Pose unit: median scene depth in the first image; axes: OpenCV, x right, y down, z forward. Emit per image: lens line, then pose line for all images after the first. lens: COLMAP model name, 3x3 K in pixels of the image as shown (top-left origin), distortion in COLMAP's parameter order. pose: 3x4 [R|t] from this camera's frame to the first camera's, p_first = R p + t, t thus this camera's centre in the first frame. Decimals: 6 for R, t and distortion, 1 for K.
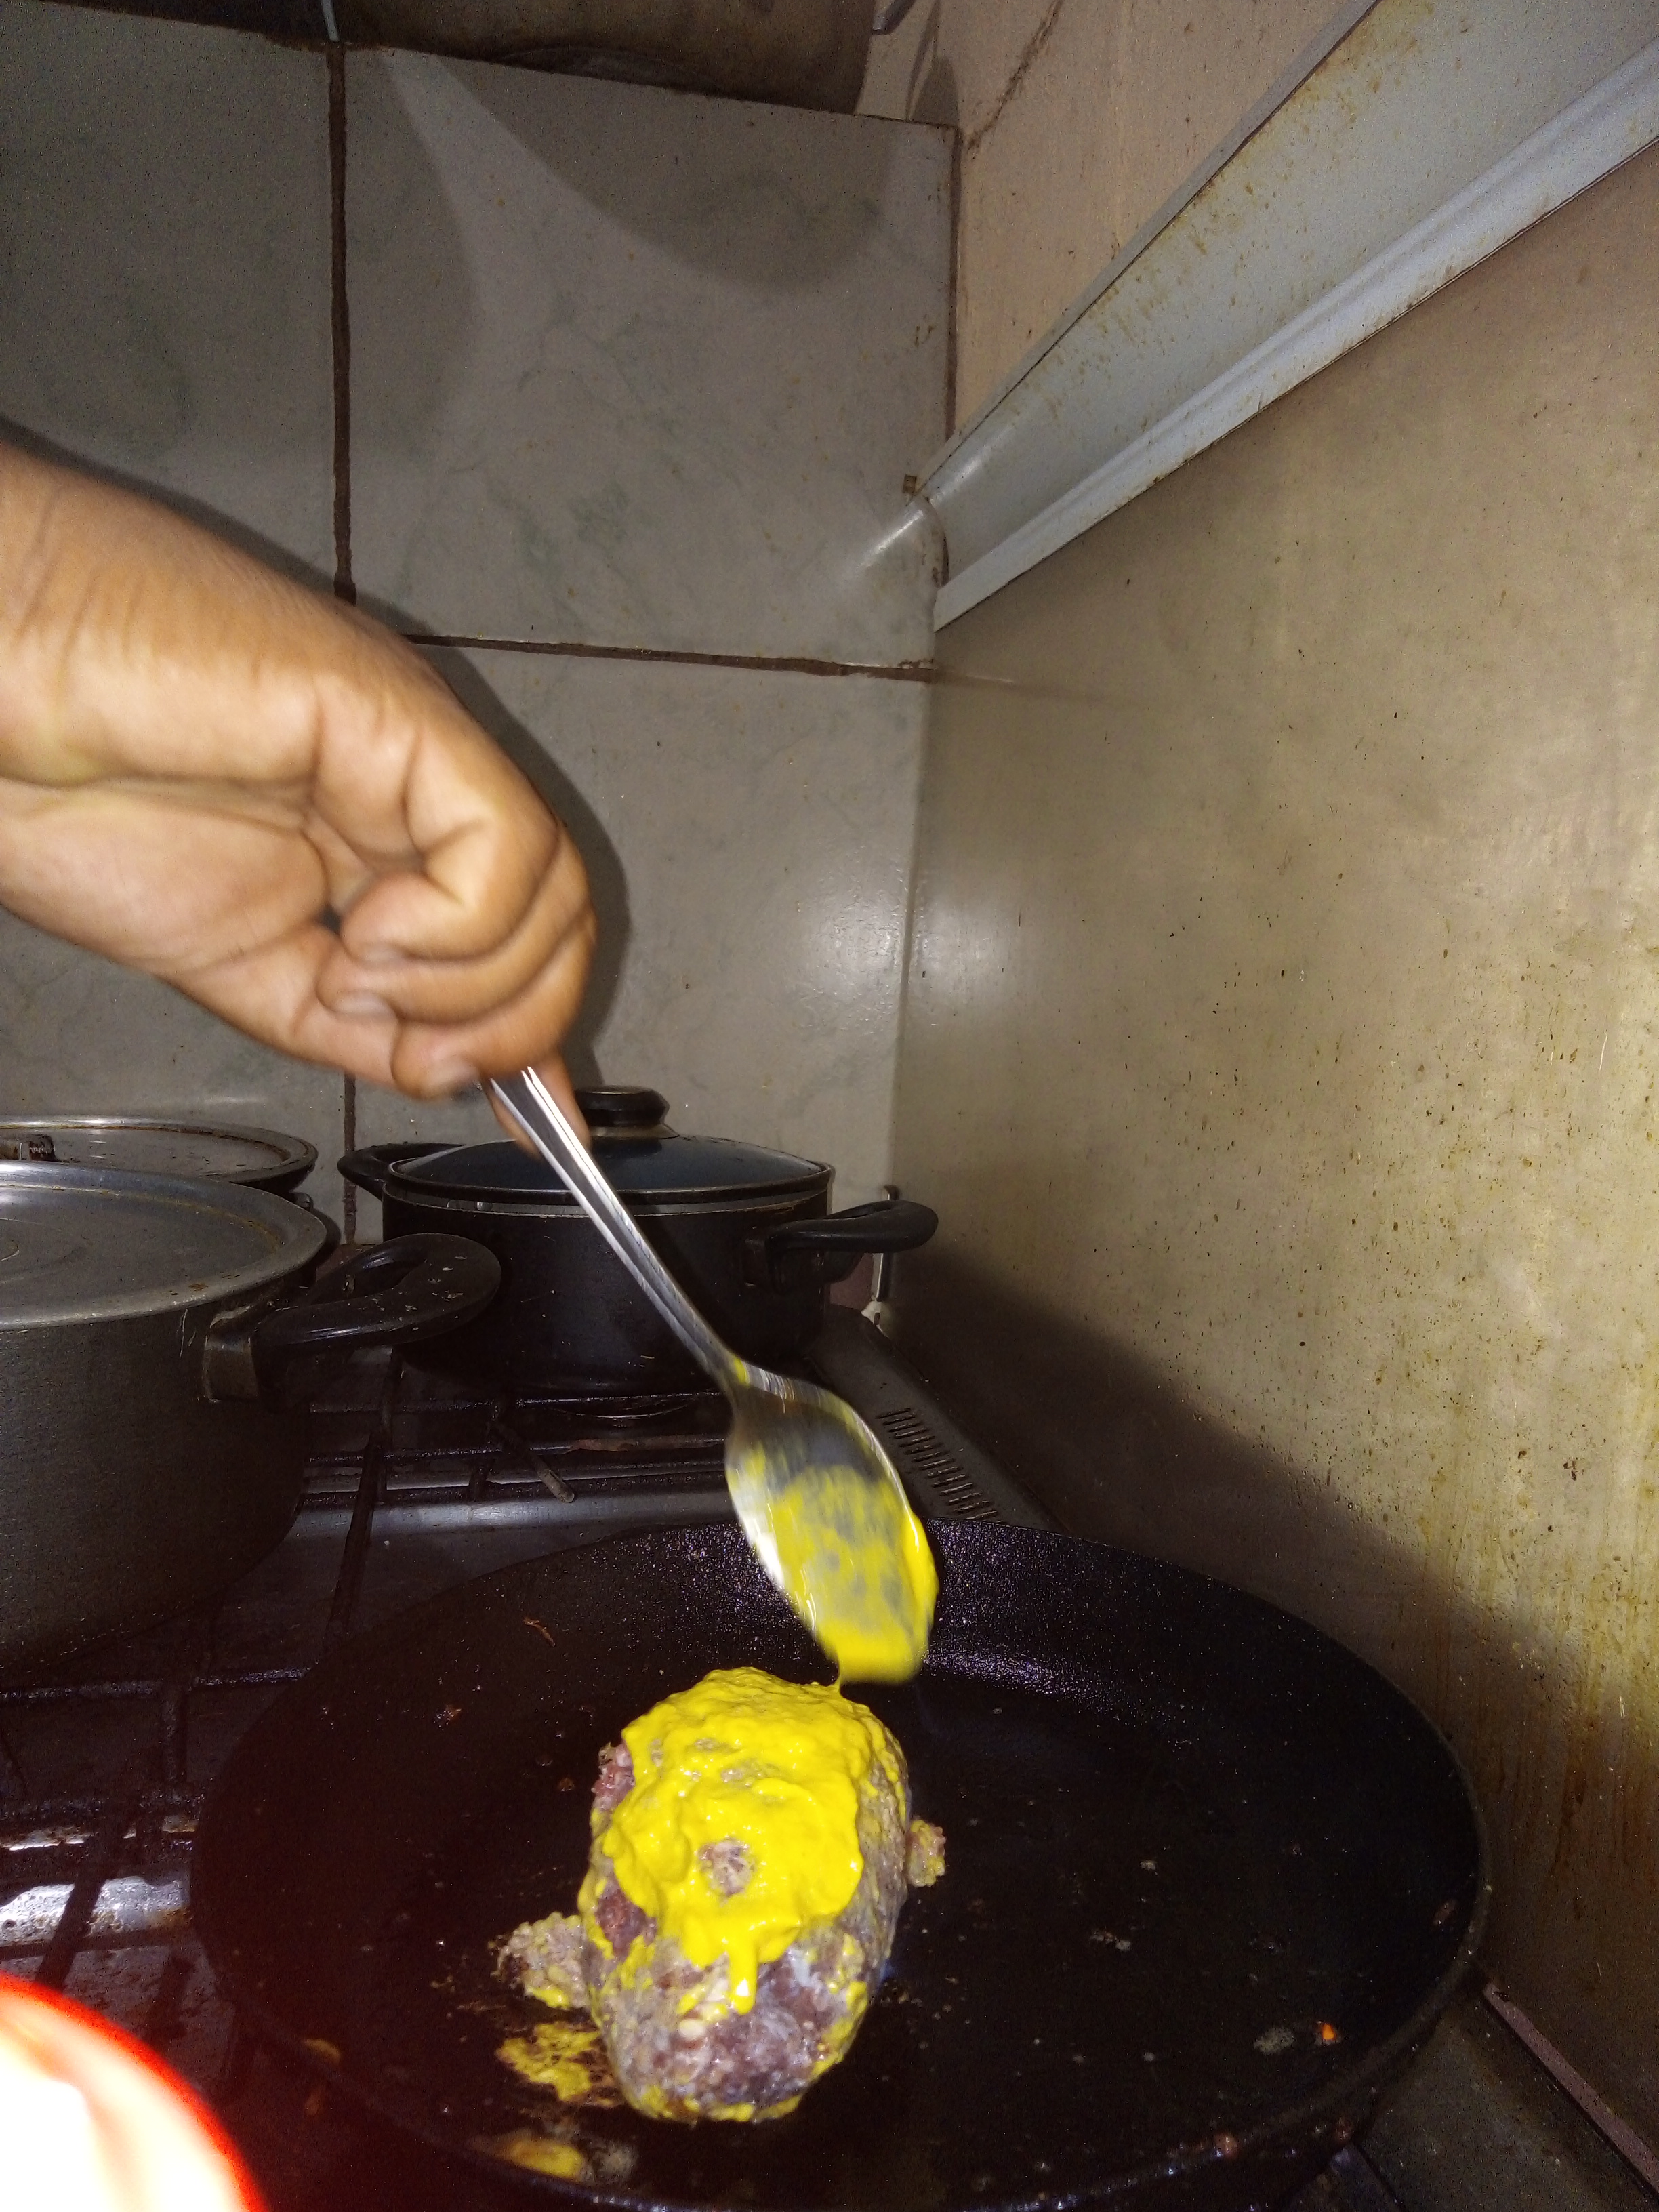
lens RADIAL K [[1508.9, 0, 810.6], [0, 1508.9, 1107.6], [0, 0, 1]] dist [0.002737, 0.001522]
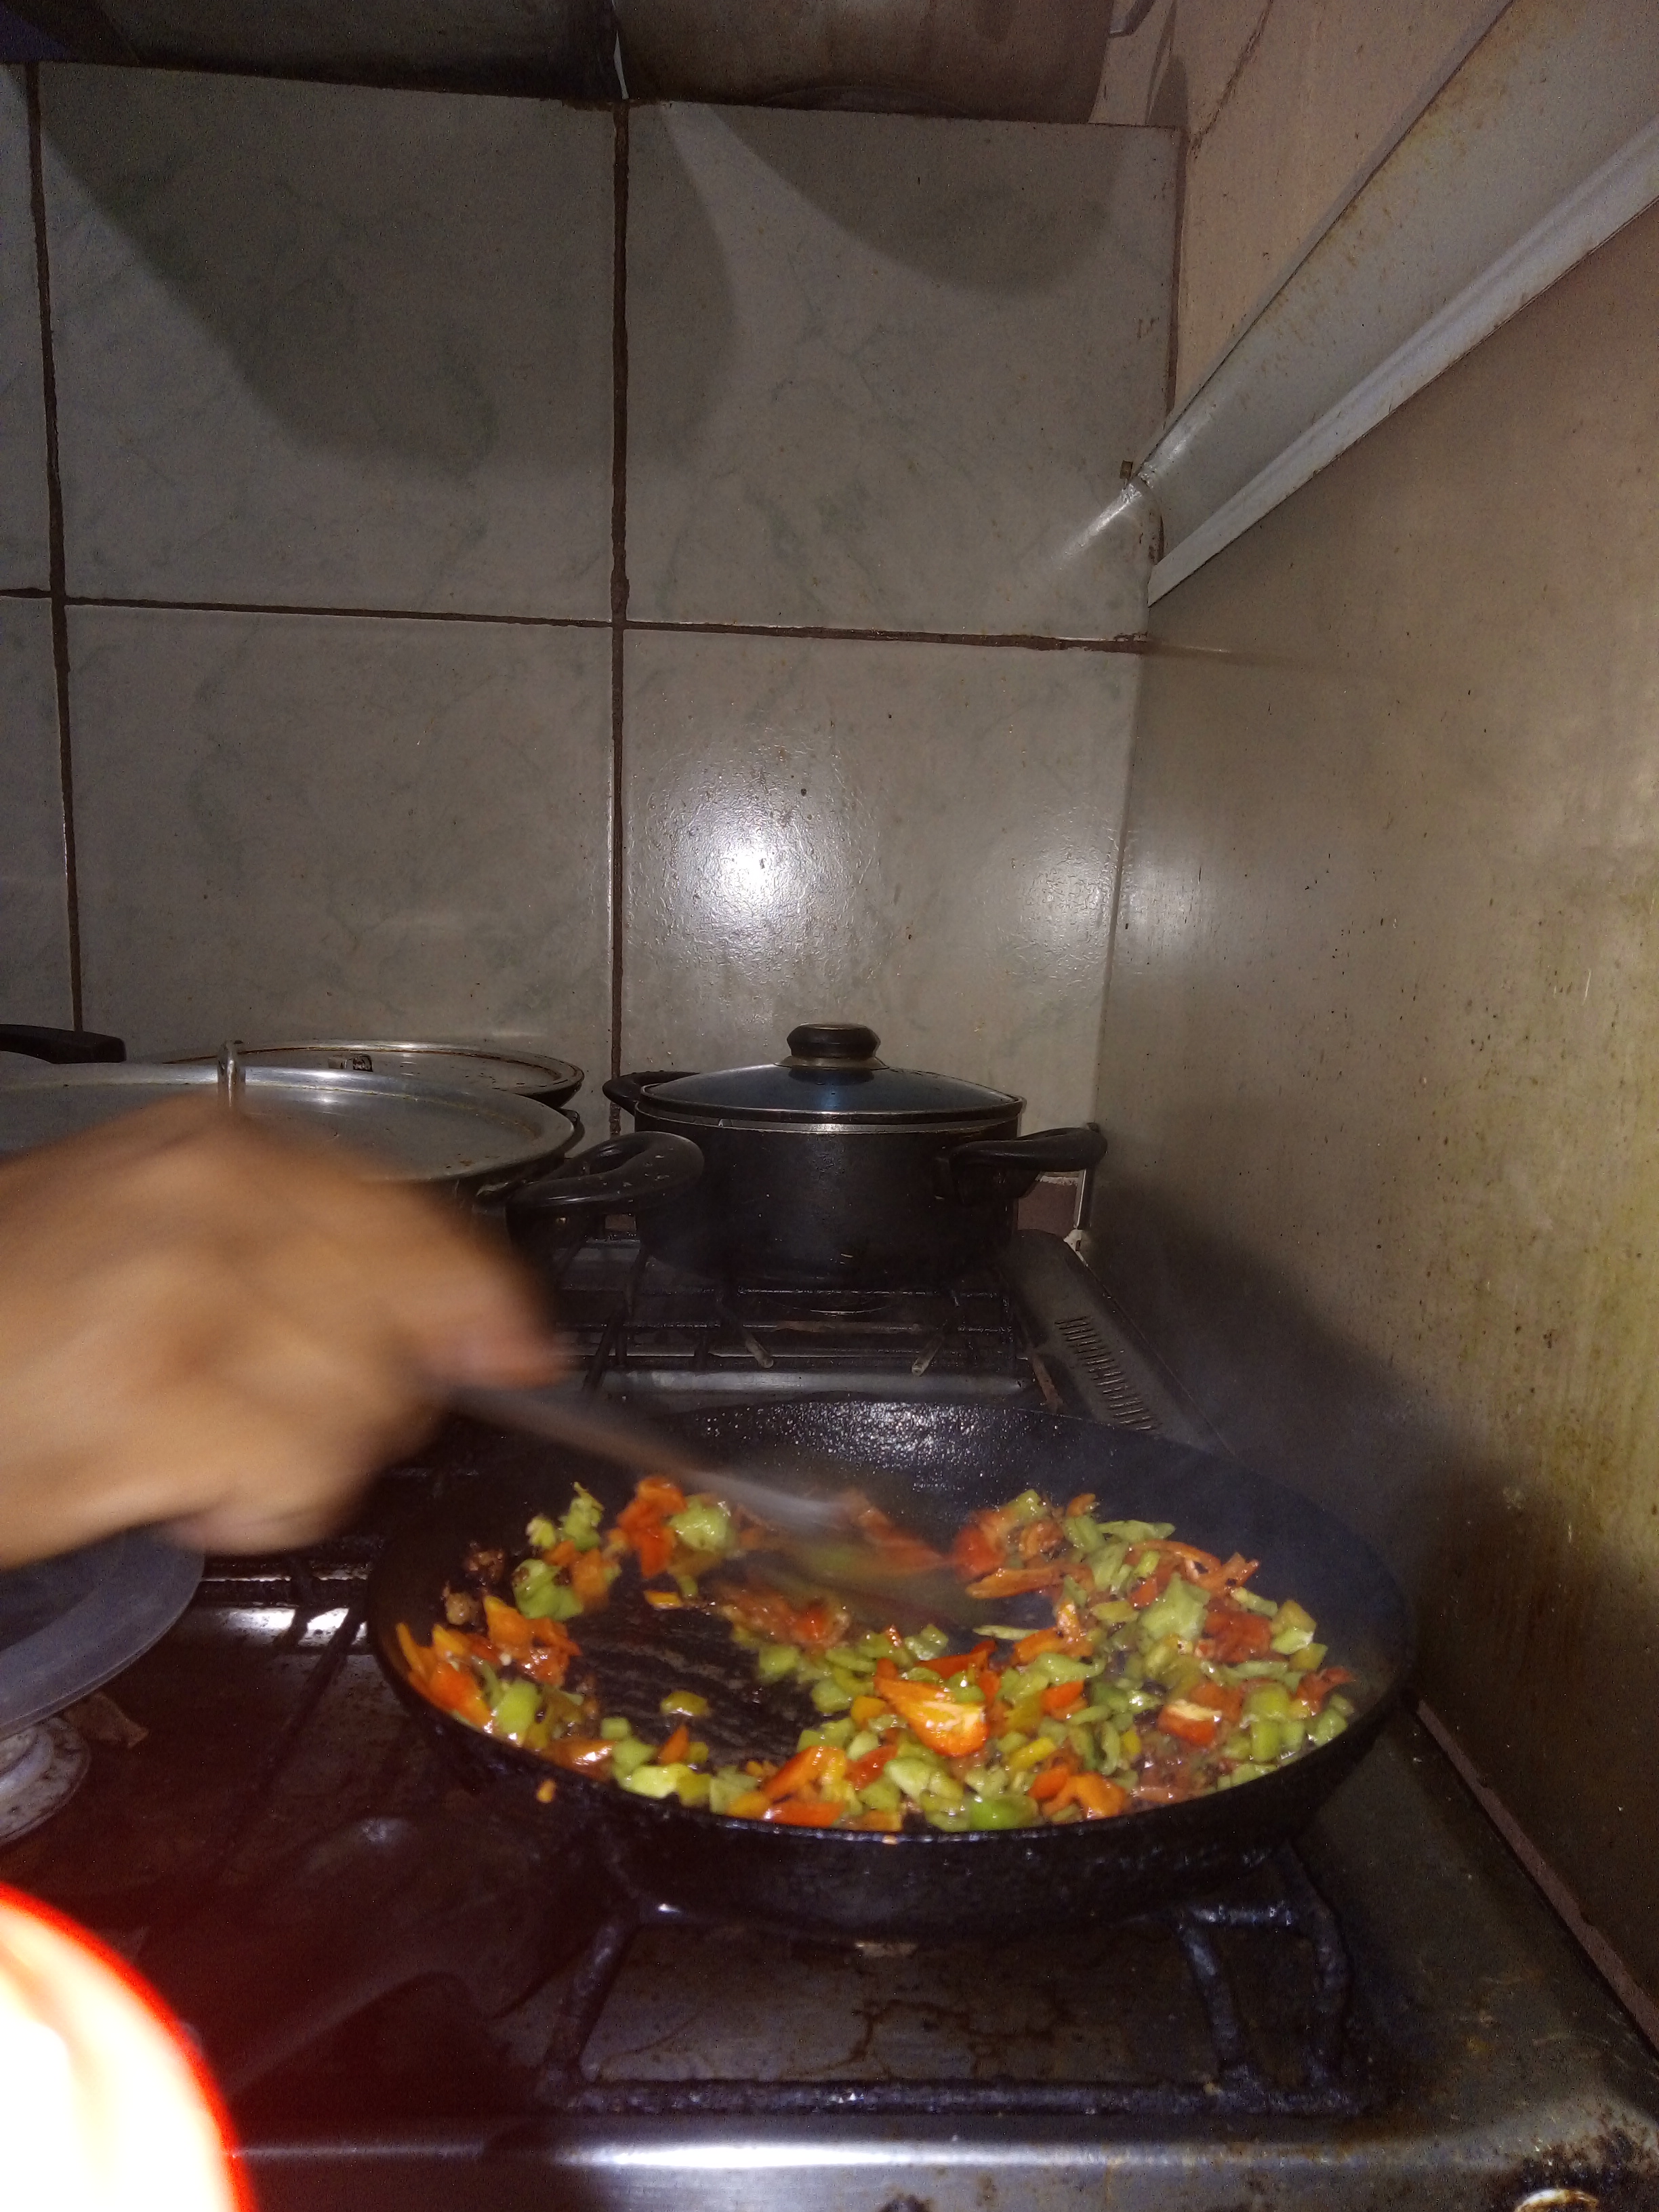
lens RADIAL K [[1508.9, 0, 844.6], [0, 1508.9, 1100.4], [0, 0, 1]] dist [0.002737, 0.001522]
pose [[0.985027, 0.027350, -0.170218, 0.070086], [-0.023686, 0.999443, 0.023522, 0.016978], [0.170767, -0.019138, 0.985126, -0.112246]]
